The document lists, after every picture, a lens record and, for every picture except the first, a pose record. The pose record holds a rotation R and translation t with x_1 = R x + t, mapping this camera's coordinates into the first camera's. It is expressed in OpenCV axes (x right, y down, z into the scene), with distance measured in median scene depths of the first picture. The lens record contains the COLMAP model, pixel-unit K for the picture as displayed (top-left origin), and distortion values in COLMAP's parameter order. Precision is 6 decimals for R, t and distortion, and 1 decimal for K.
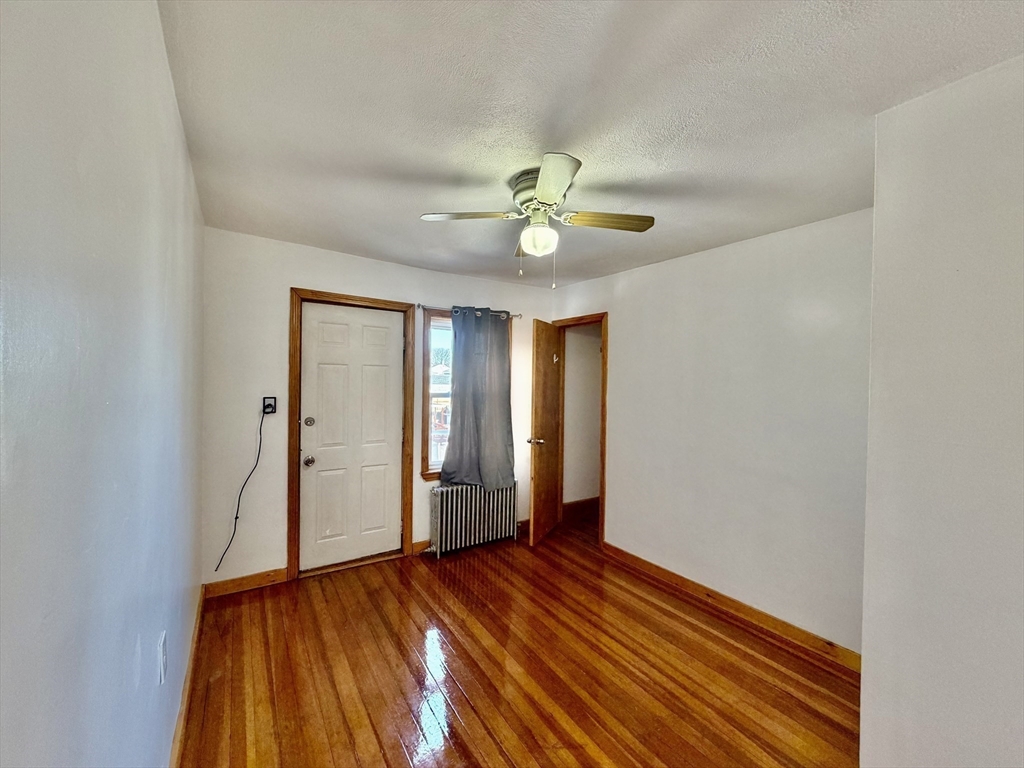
lens RADIAL K [[408.3, 0, 508.7], [0, 408.3, 385.0], [0, 0, 1]] dist [-0.000231, -0.000282]
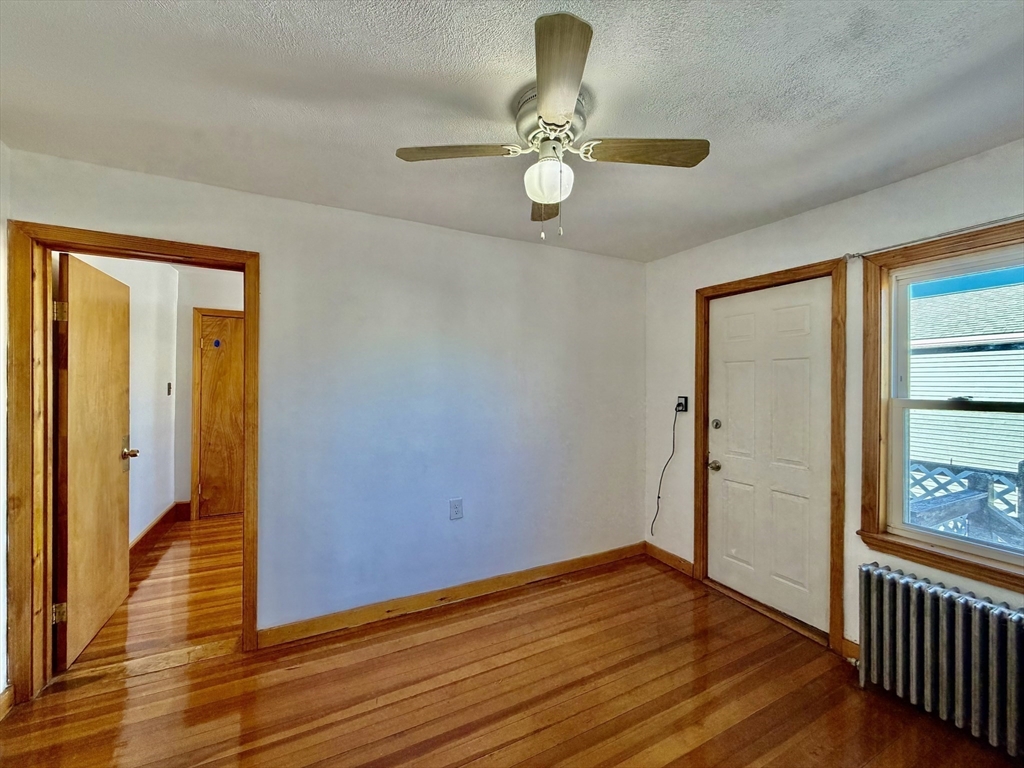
lens RADIAL K [[408.3, 0, 508.7], [0, 408.3, 385.0], [0, 0, 1]] dist [-0.000231, -0.000282]
pose [[-0.106665, -0.015435, -0.994175, 0.522527], [-0.026015, 0.999581, -0.012727, 0.024305], [0.993955, 0.024506, -0.107022, 0.632304]]
